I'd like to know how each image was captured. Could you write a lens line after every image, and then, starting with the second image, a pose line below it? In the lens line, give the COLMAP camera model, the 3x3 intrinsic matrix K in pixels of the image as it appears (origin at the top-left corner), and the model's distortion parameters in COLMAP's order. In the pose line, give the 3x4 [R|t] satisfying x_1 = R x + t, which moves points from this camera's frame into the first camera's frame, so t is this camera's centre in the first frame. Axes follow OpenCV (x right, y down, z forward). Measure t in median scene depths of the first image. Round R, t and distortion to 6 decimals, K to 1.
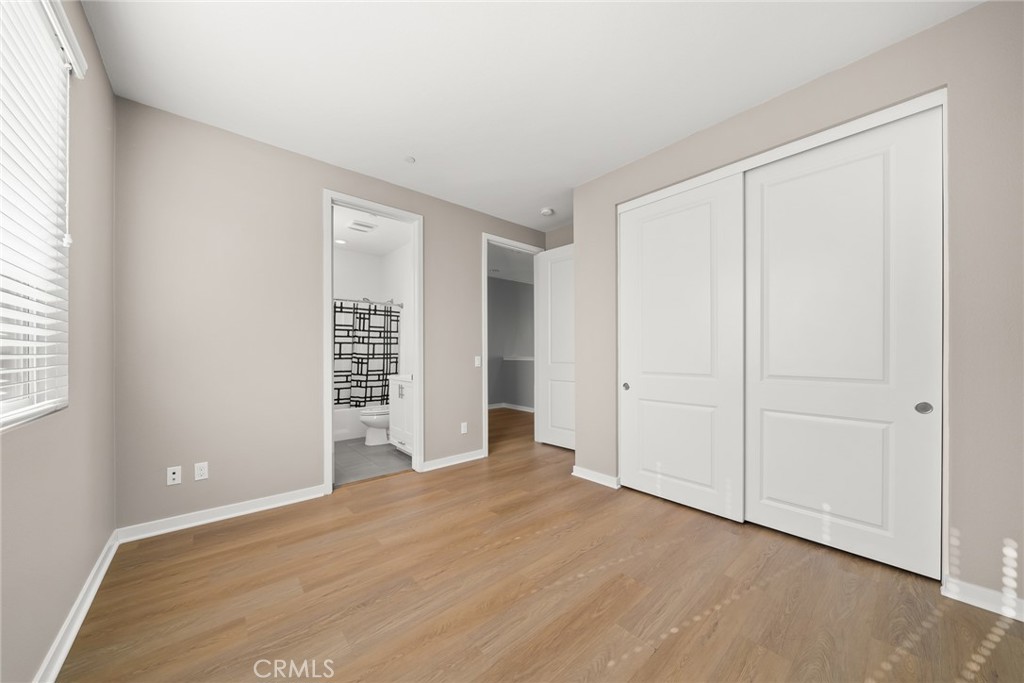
lens RADIAL K [[351.9, 0, 507.5], [0, 351.9, 354.7], [0, 0, 1]] dist [-0.001568, 0.000006]
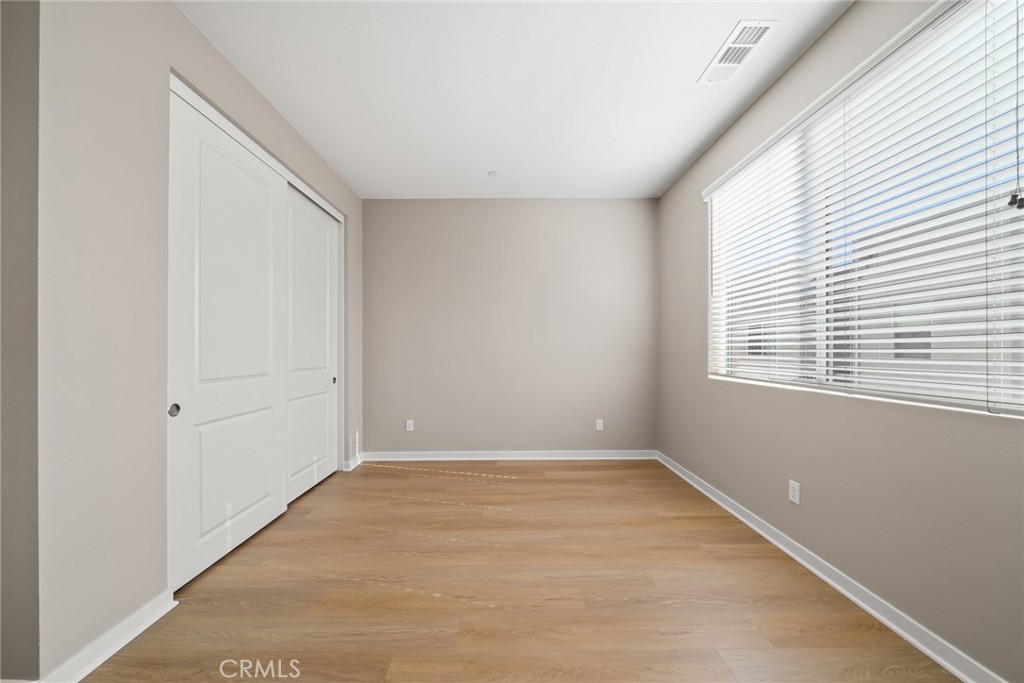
lens RADIAL K [[350.2, 0, 507.9], [0, 350.2, 351.3], [0, 0, 1]] dist [-0.002315, -0.000487]
pose [[-0.765792, 0.005028, 0.643069, -0.662705], [0.002395, 0.999985, -0.004966, 0.006836], [-0.643084, -0.002263, -0.765792, 1.735485]]
